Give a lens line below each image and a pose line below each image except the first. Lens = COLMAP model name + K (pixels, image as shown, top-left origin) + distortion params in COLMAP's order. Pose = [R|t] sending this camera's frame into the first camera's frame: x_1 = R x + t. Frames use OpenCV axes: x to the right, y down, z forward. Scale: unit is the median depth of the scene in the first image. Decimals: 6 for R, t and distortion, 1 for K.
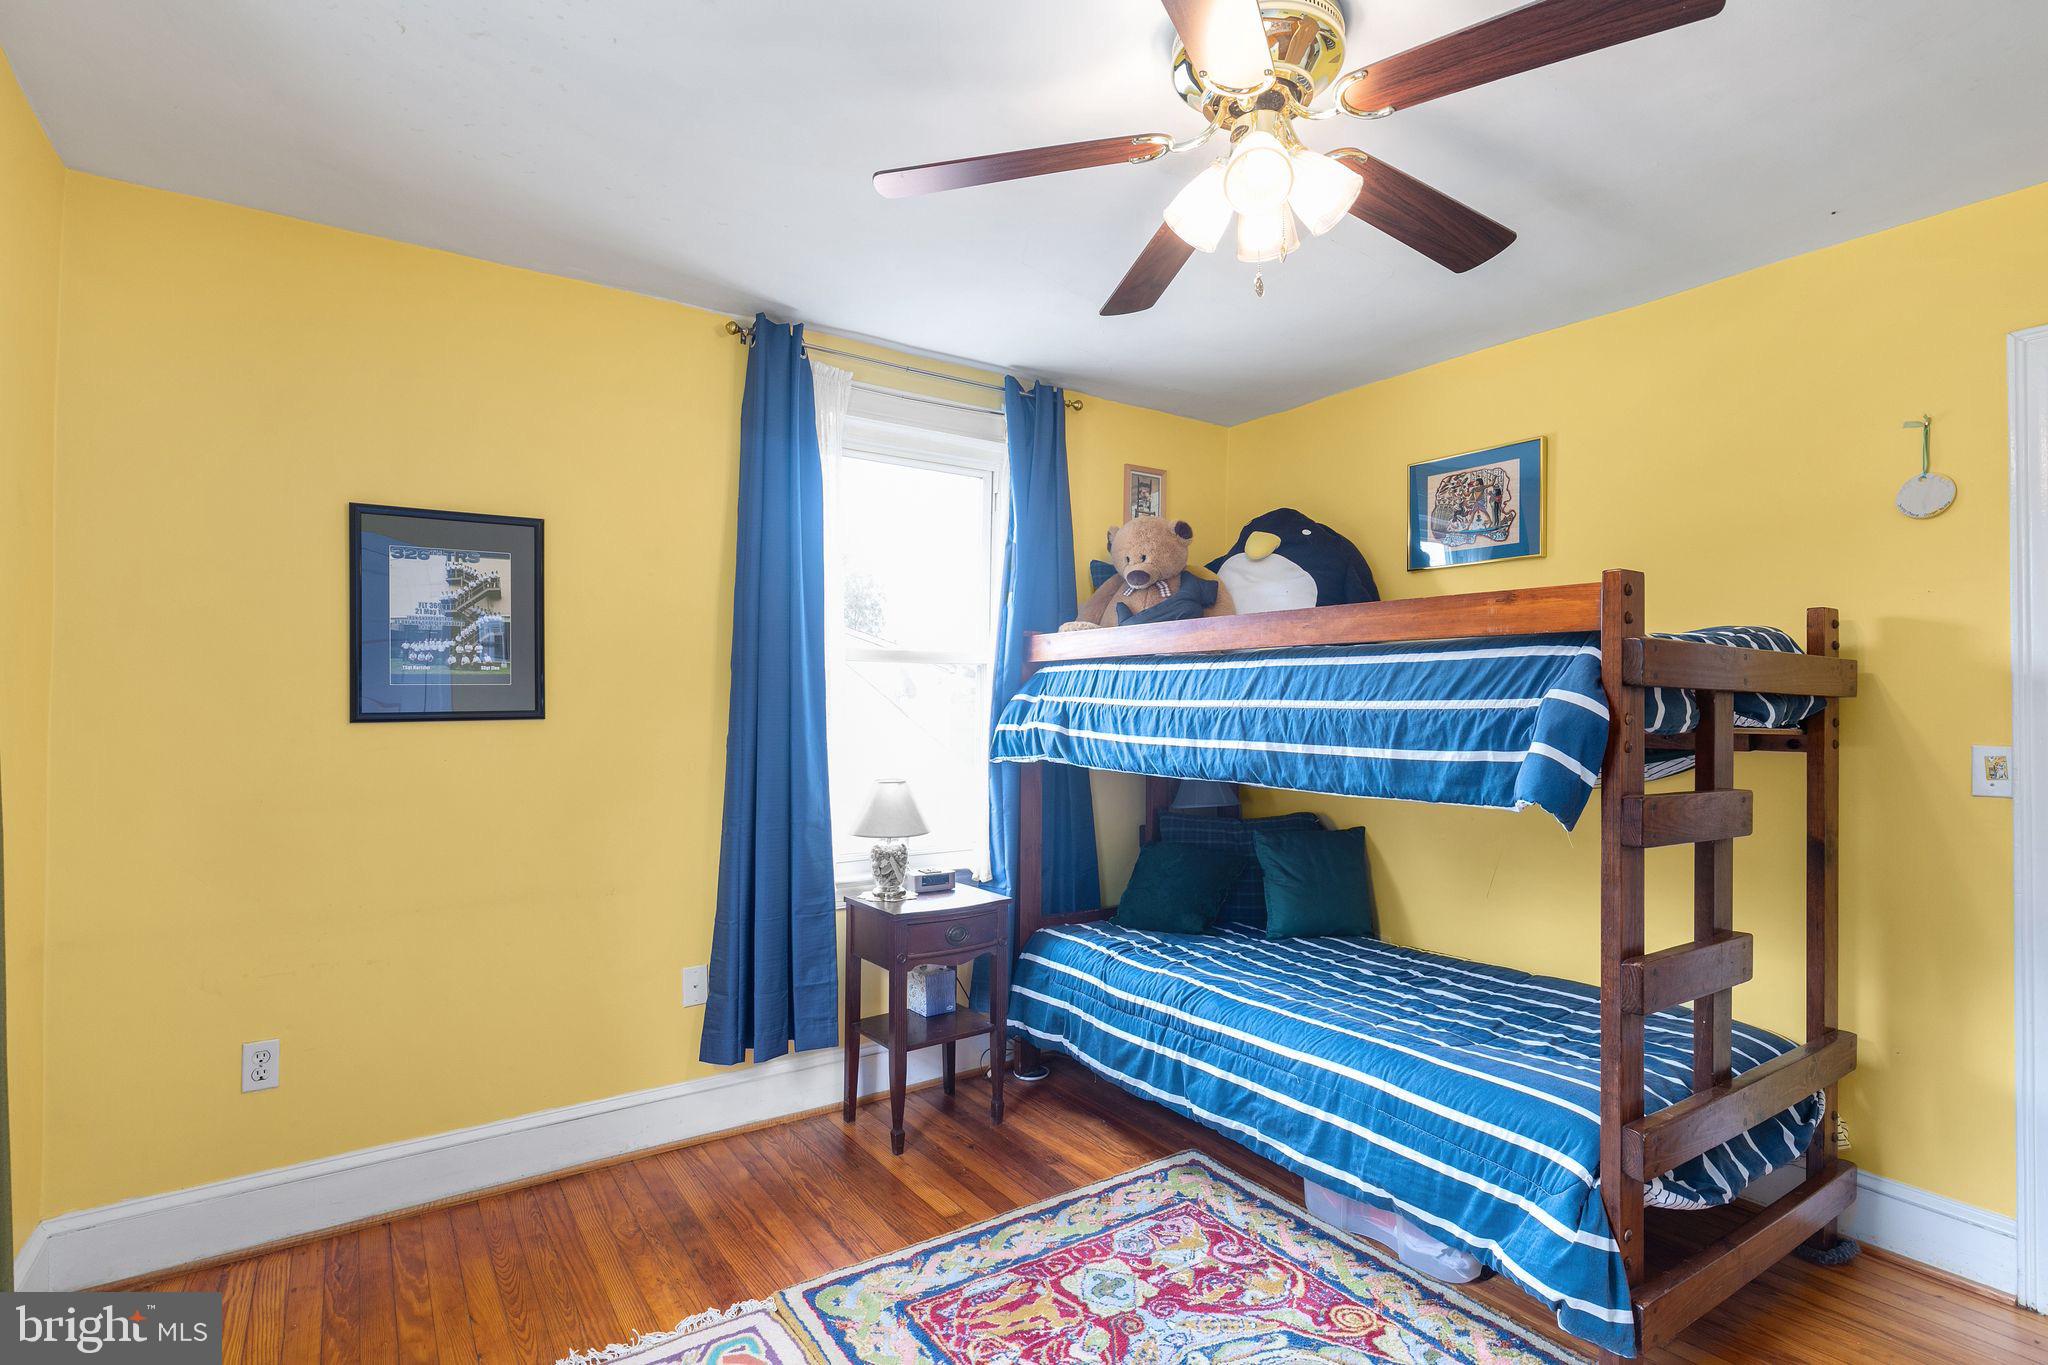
lens RADIAL K [[1013.9, 0, 1026.8], [0, 1013.9, 690.4], [0, 0, 1]] dist [0.001248, 0.000301]
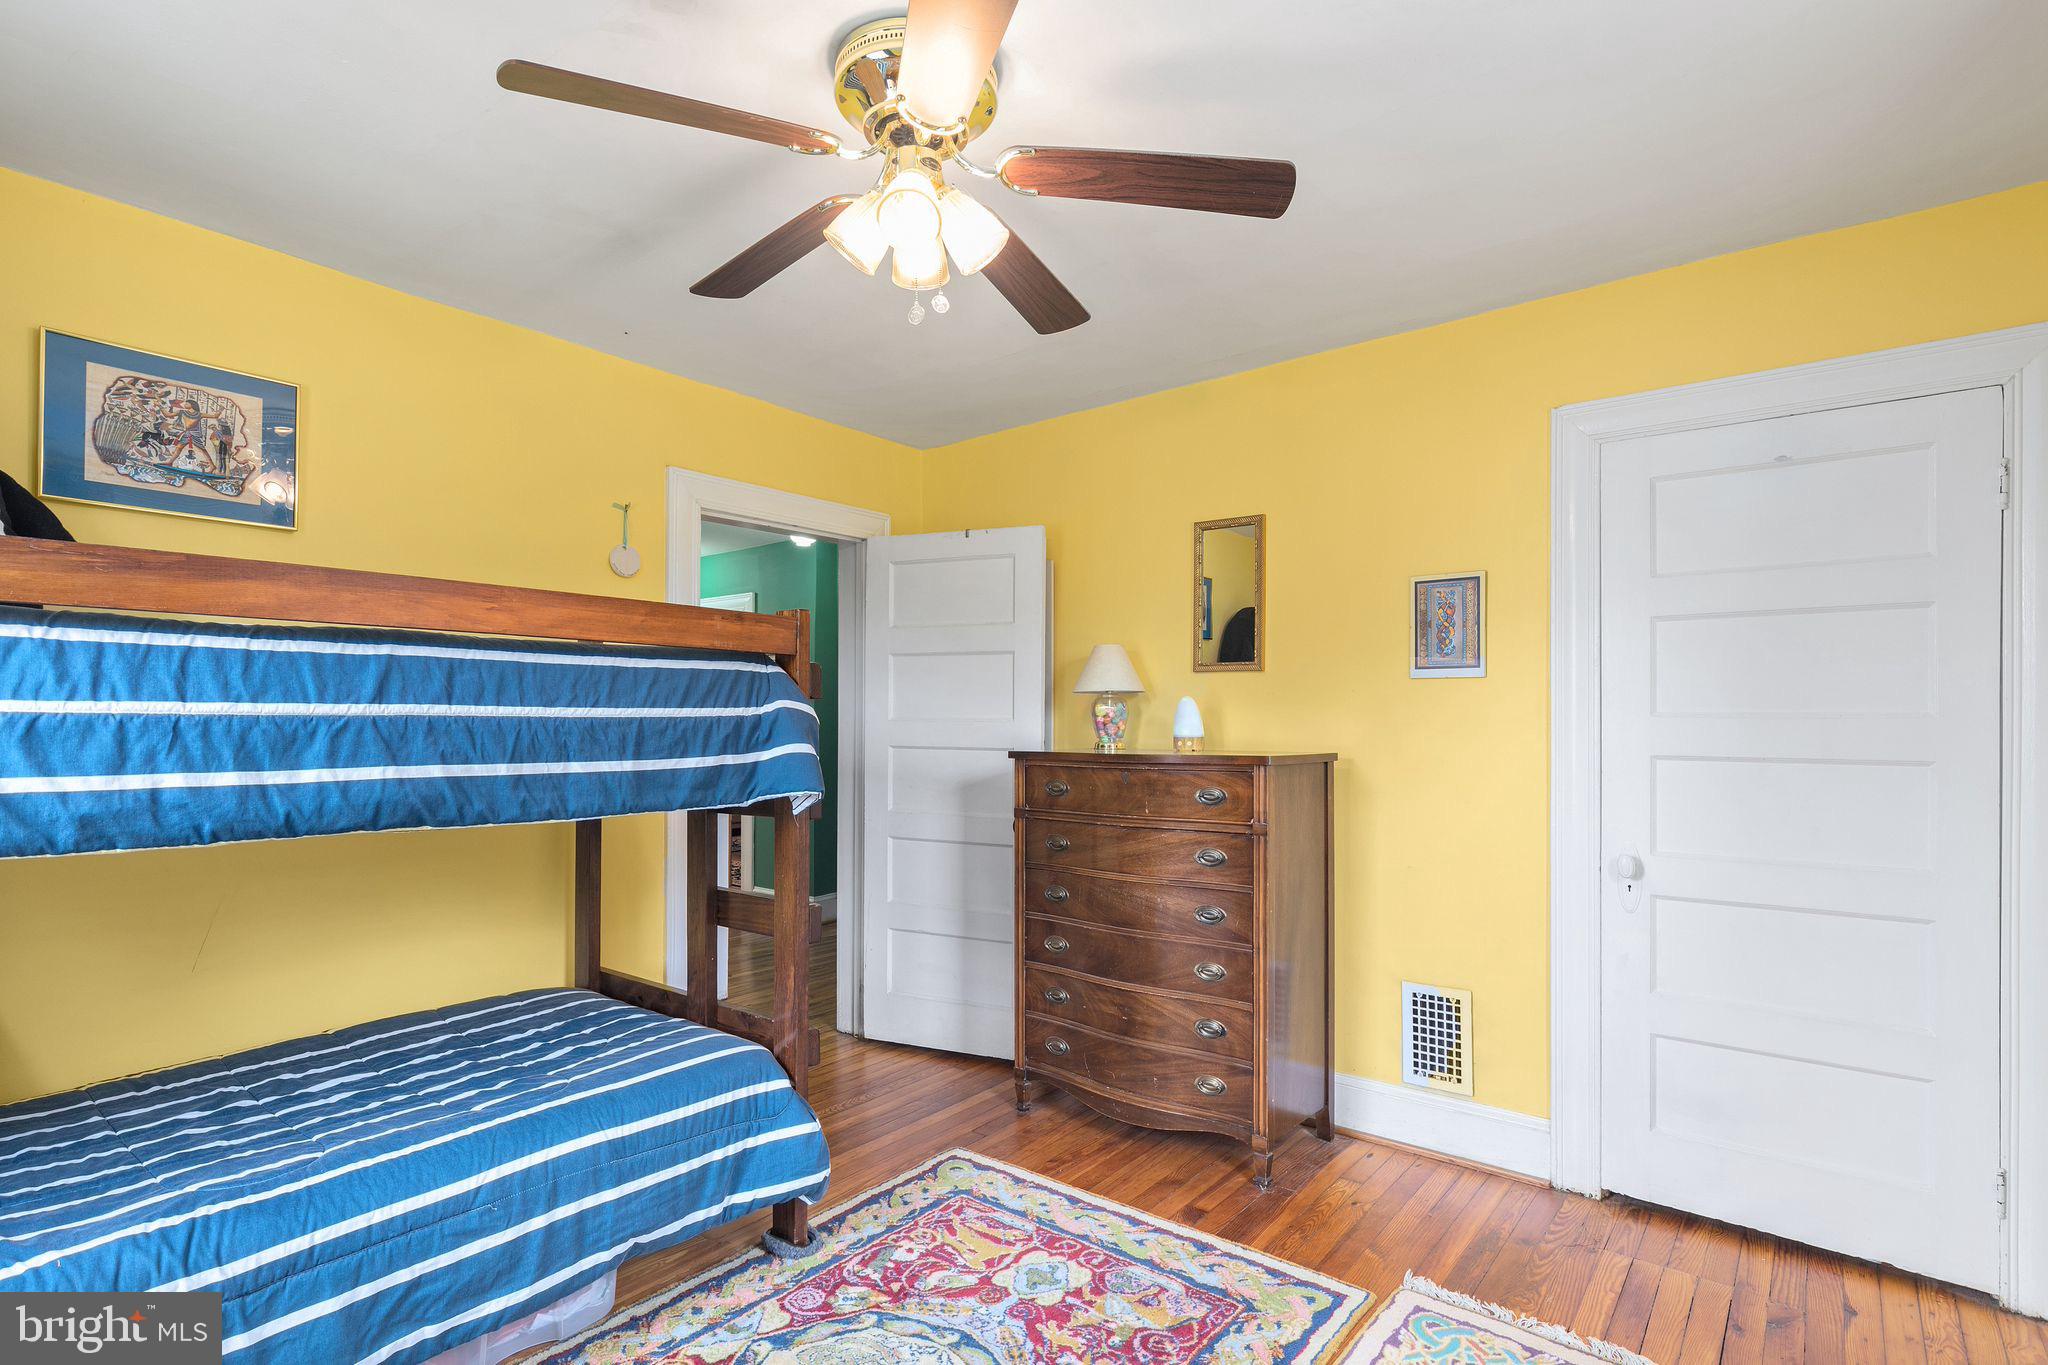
lens RADIAL K [[1013.9, 0, 1034.2], [0, 1013.9, 715.8], [0, 0, 1]] dist [0.001248, 0.000301]
pose [[-0.310233, -0.002255, 0.950658, -0.555972], [-0.017445, 0.999842, -0.003321, 0.012284], [-0.950500, -0.017614, -0.310224, 0.826281]]
